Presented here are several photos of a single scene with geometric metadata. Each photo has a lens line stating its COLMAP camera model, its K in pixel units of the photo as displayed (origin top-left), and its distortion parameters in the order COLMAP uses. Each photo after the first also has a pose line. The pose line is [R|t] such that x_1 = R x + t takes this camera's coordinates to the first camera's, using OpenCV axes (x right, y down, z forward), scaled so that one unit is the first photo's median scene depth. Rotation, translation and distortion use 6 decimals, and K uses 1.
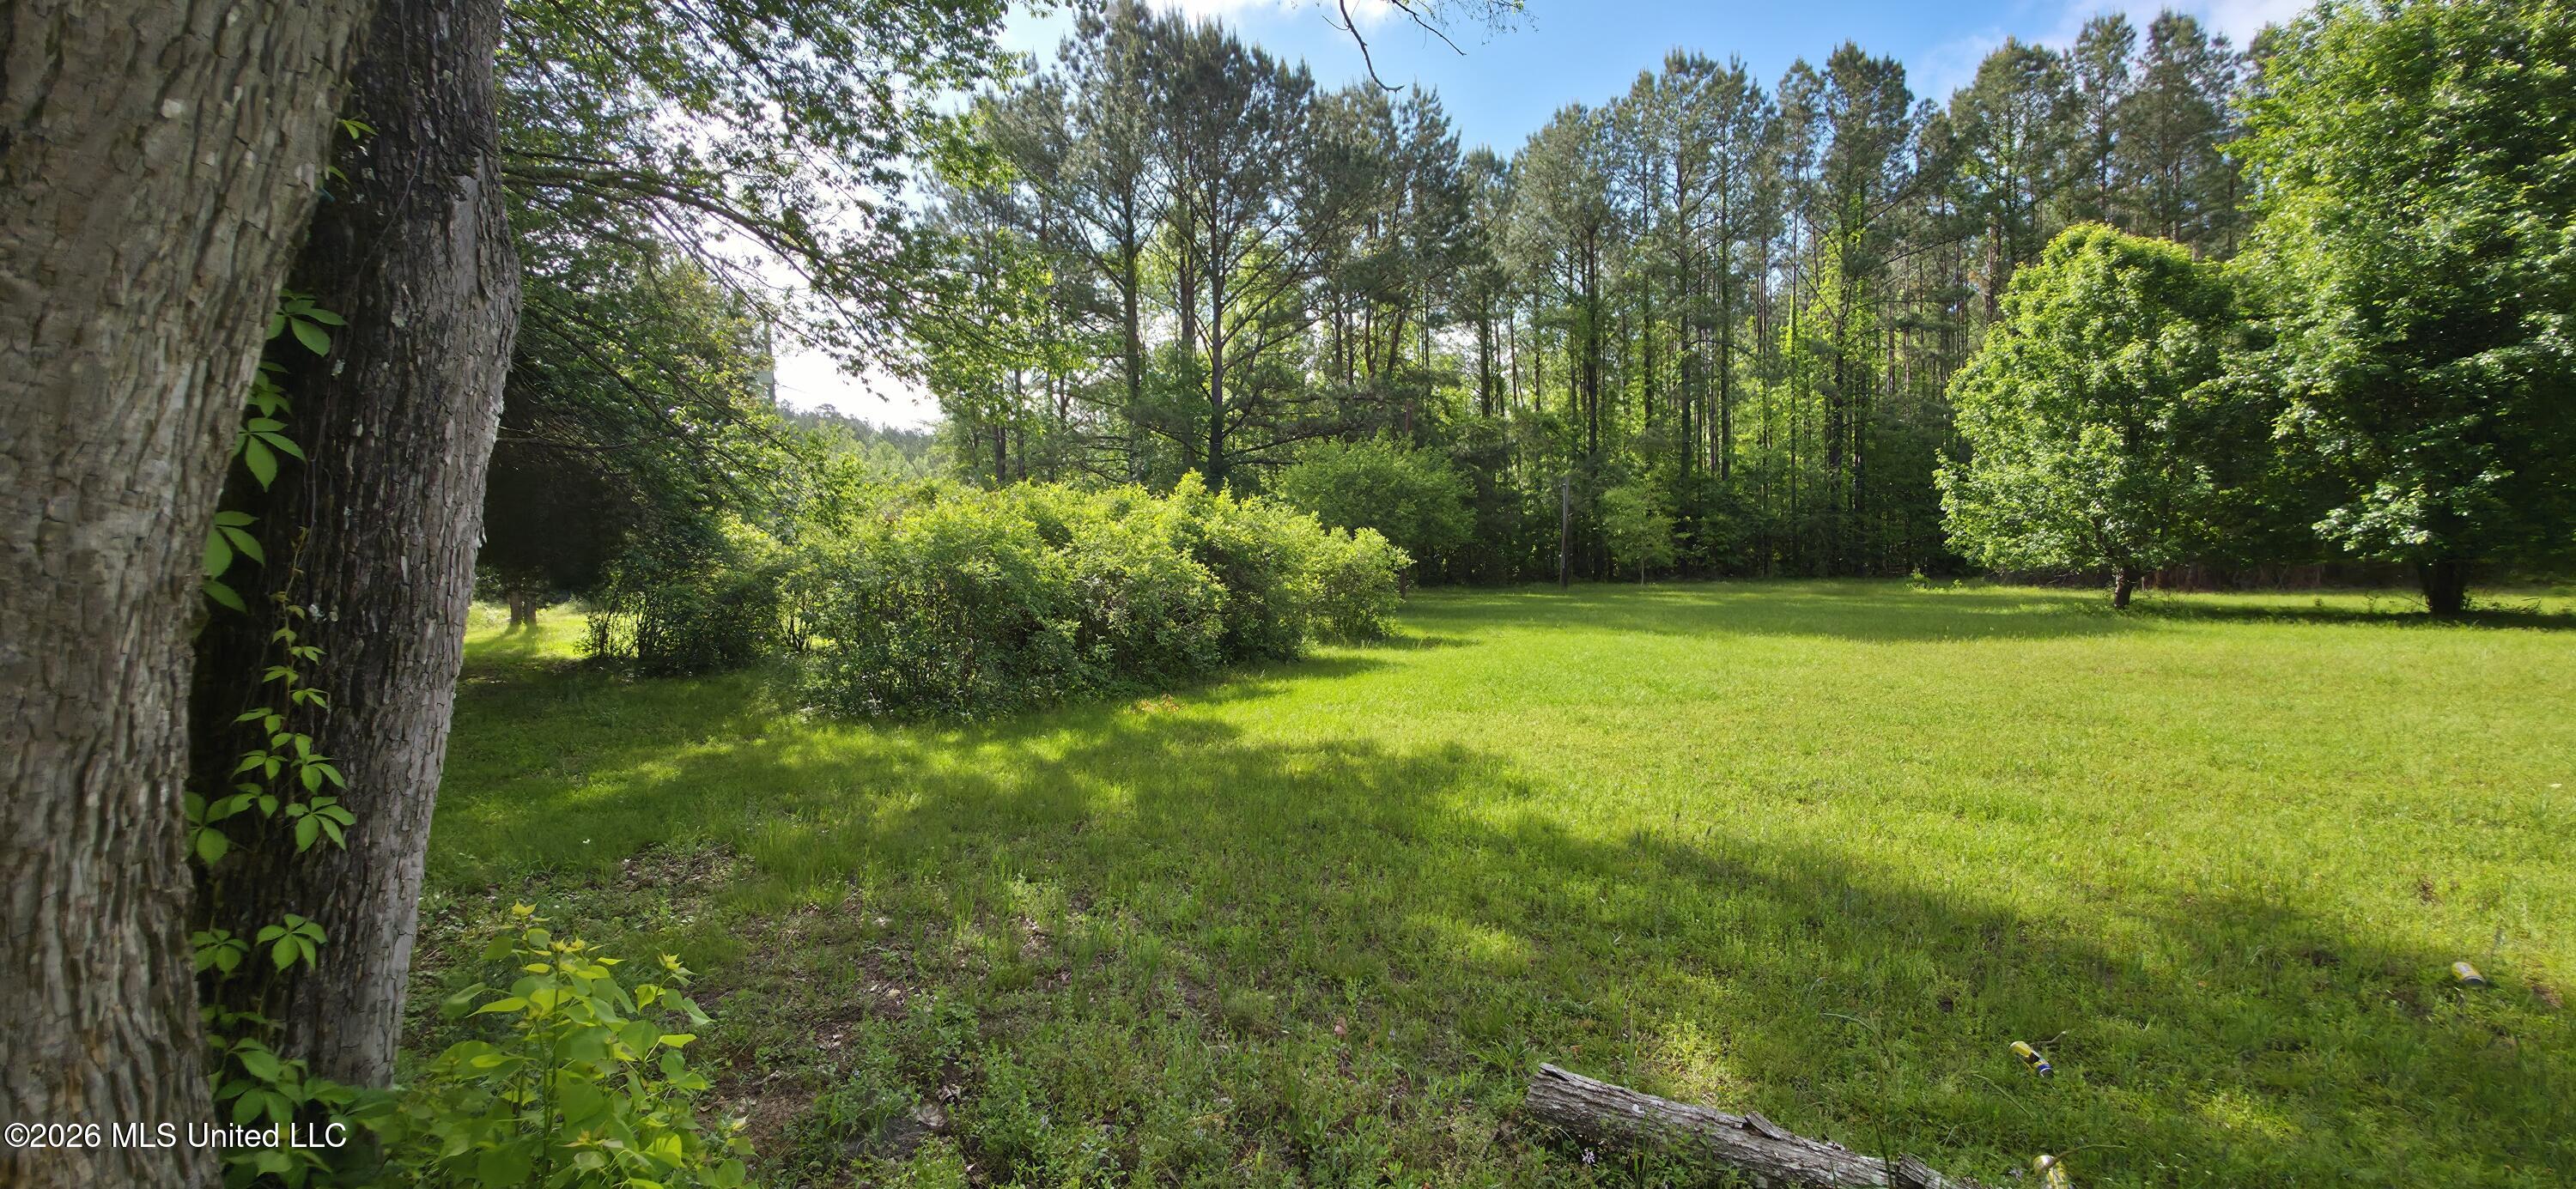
lens RADIAL K [[1031.9, 0, 1274.4], [0, 1031.9, 591.0], [0, 0, 1]] dist [0.007802, -0.001703]
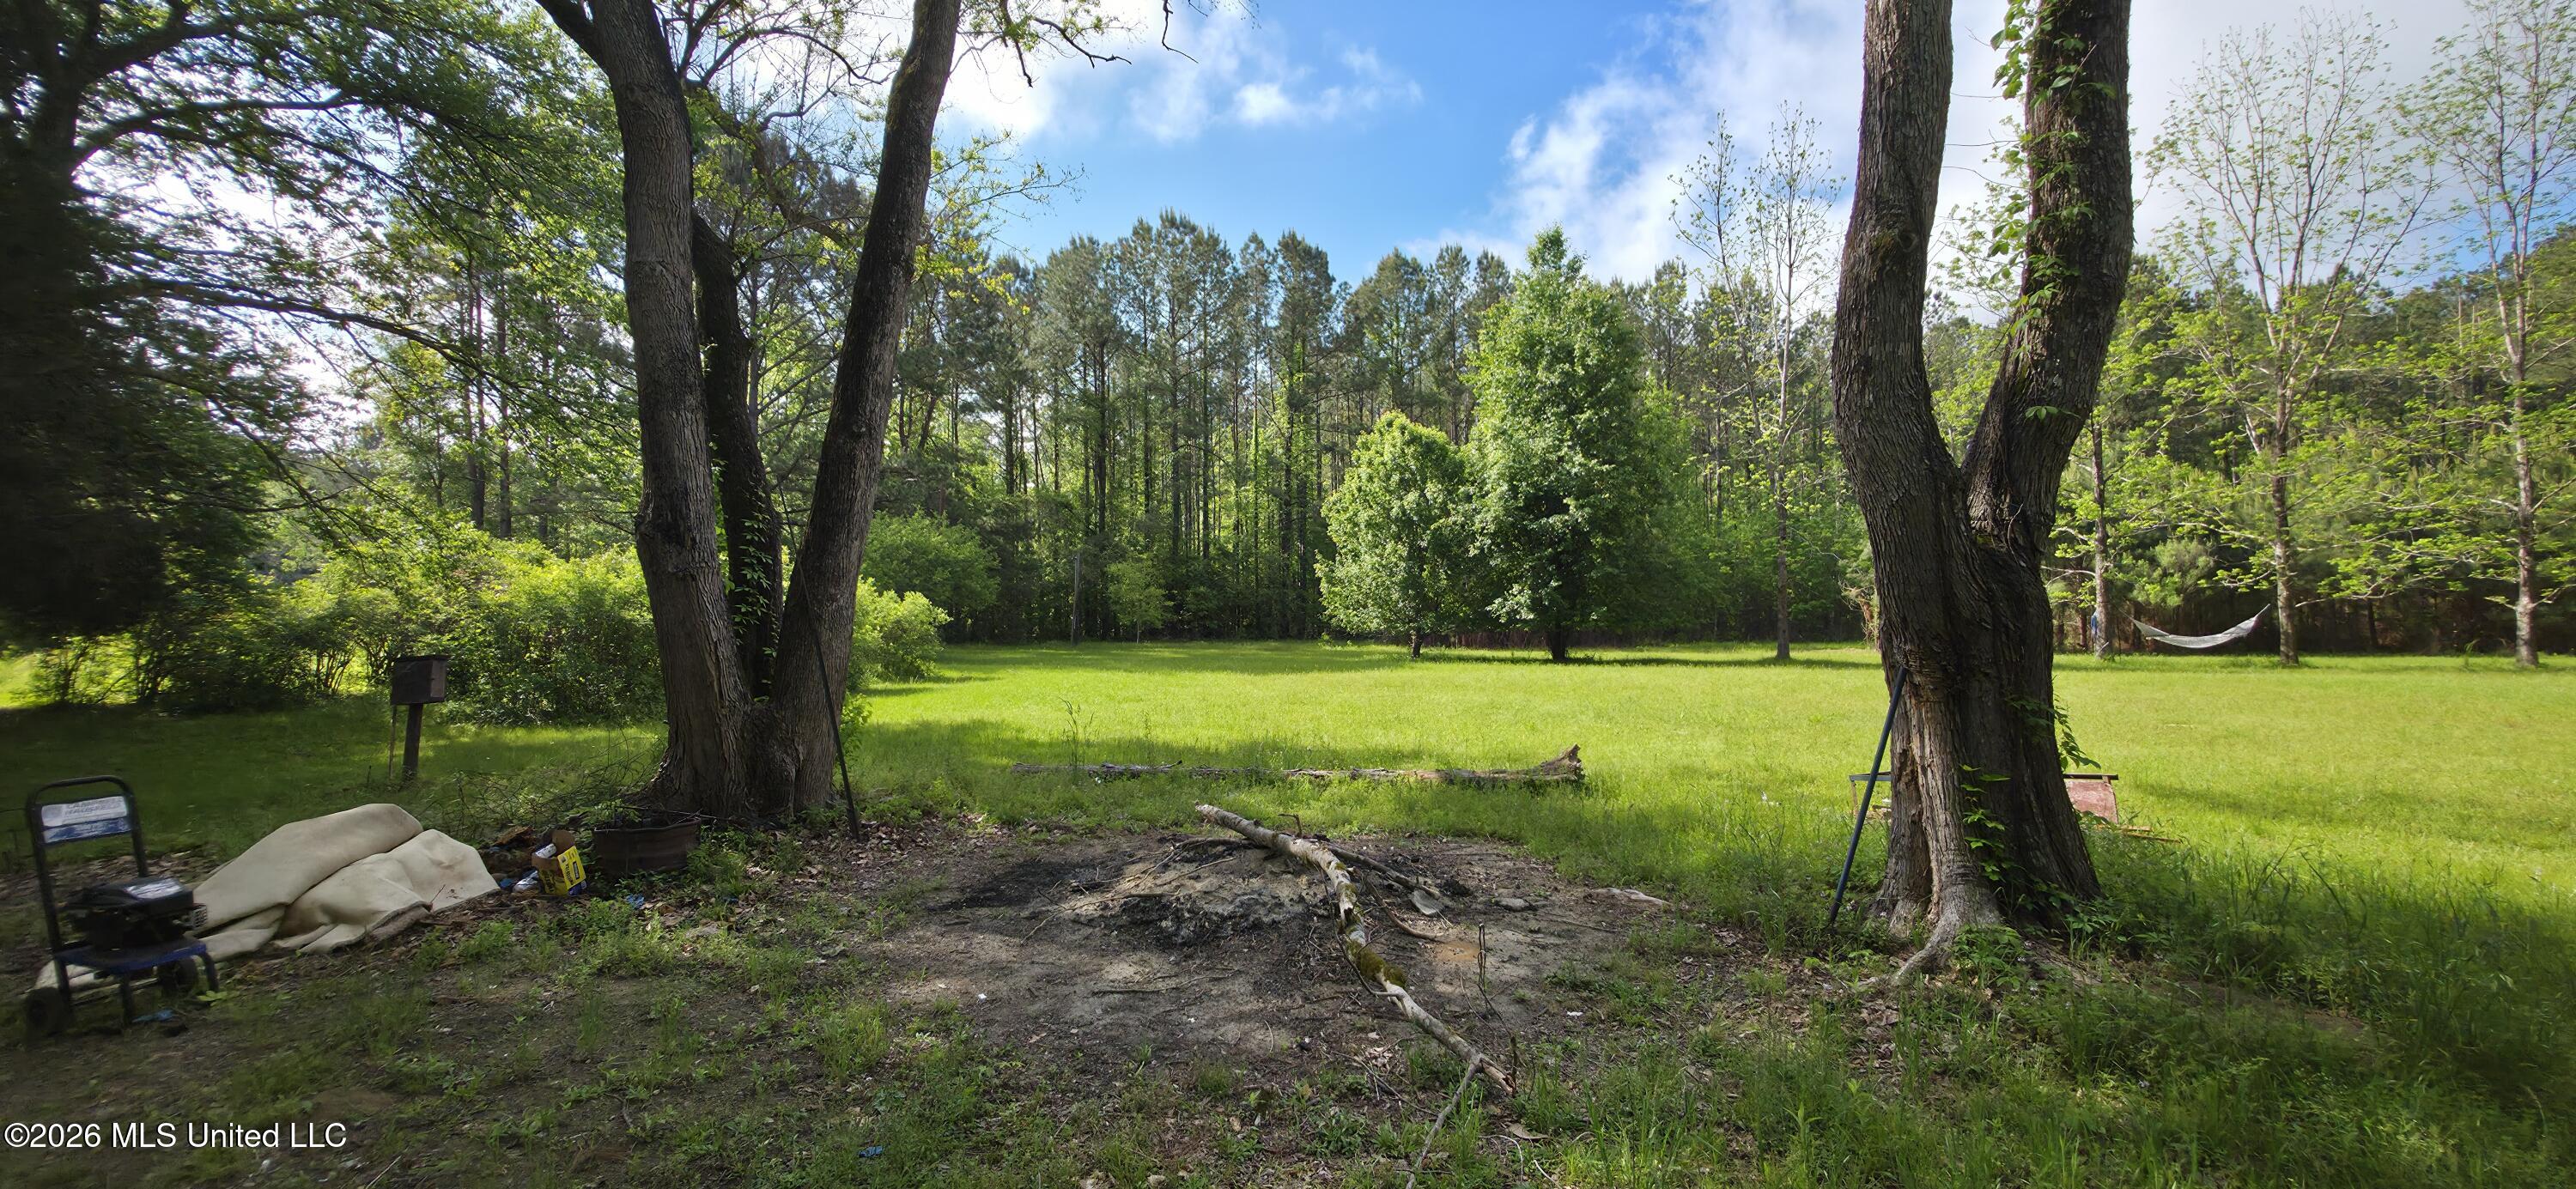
lens RADIAL K [[1031.9, 0, 1265.0], [0, 1031.9, 619.8], [0, 0, 1]] dist [0.007802, -0.001703]
pose [[0.902272, 0.018753, 0.430759, -0.060324], [-0.004669, 0.999420, -0.033729, 0.012782], [-0.431142, 0.028421, 0.901836, -0.300328]]
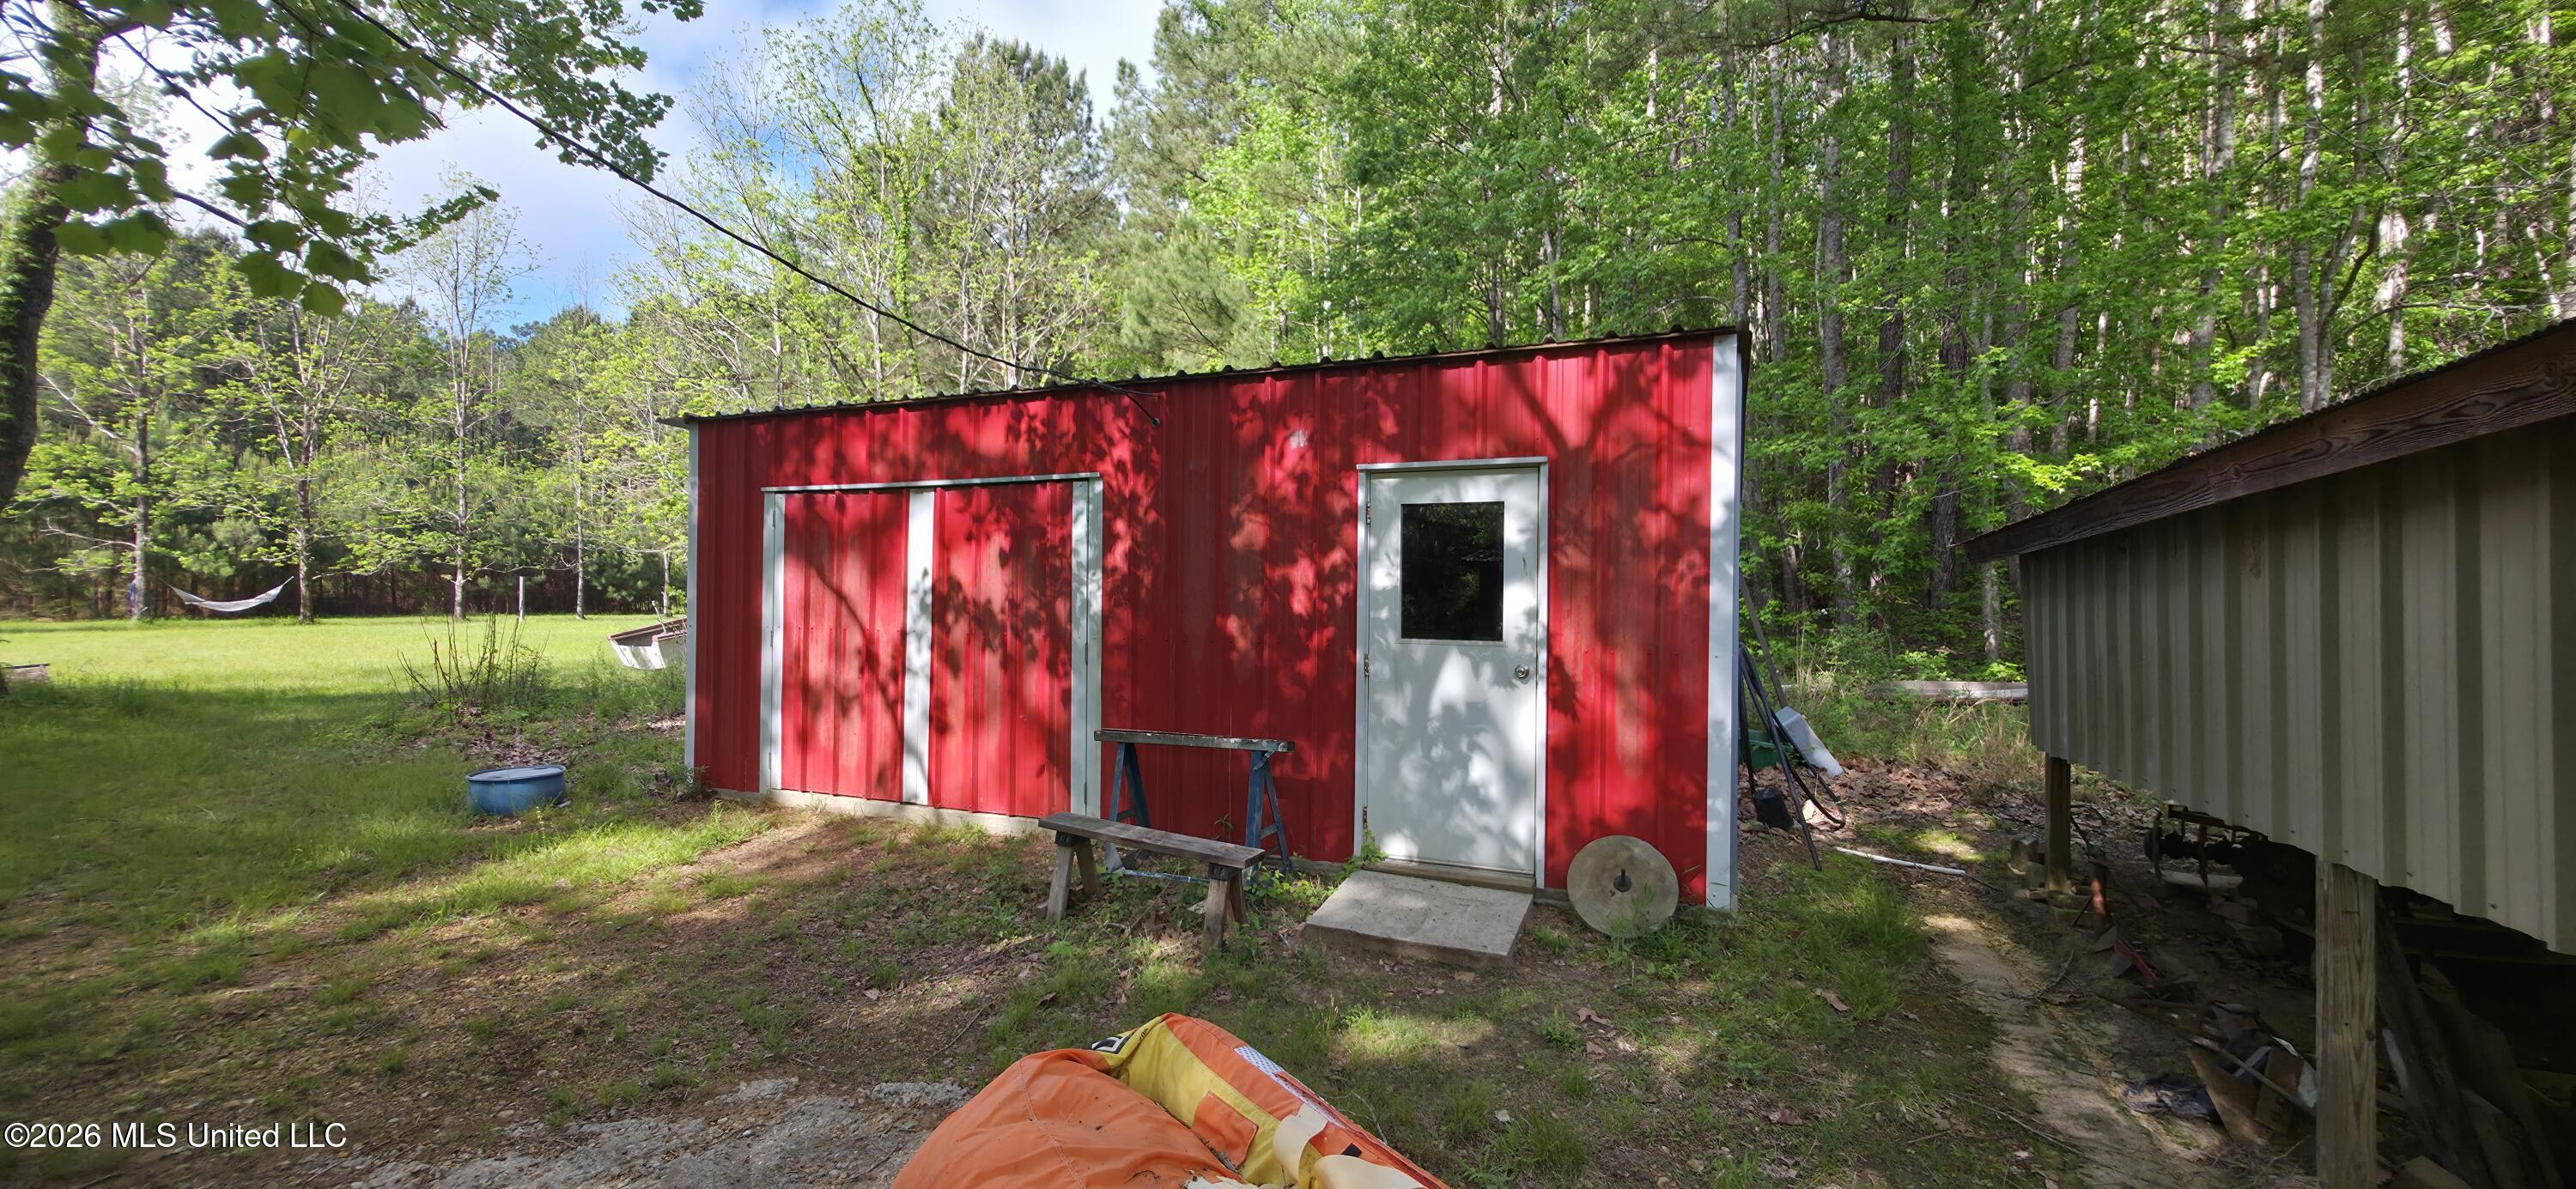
lens RADIAL K [[1031.9, 0, 1288.7], [0, 1031.9, 583.1], [0, 0, 1]] dist [0.007802, -0.001703]
pose [[-0.352422, 0.029598, 0.935373, -0.476586], [0.021561, 0.999491, -0.023503, 0.027387], [-0.935593, 0.011884, -0.352880, -0.567006]]
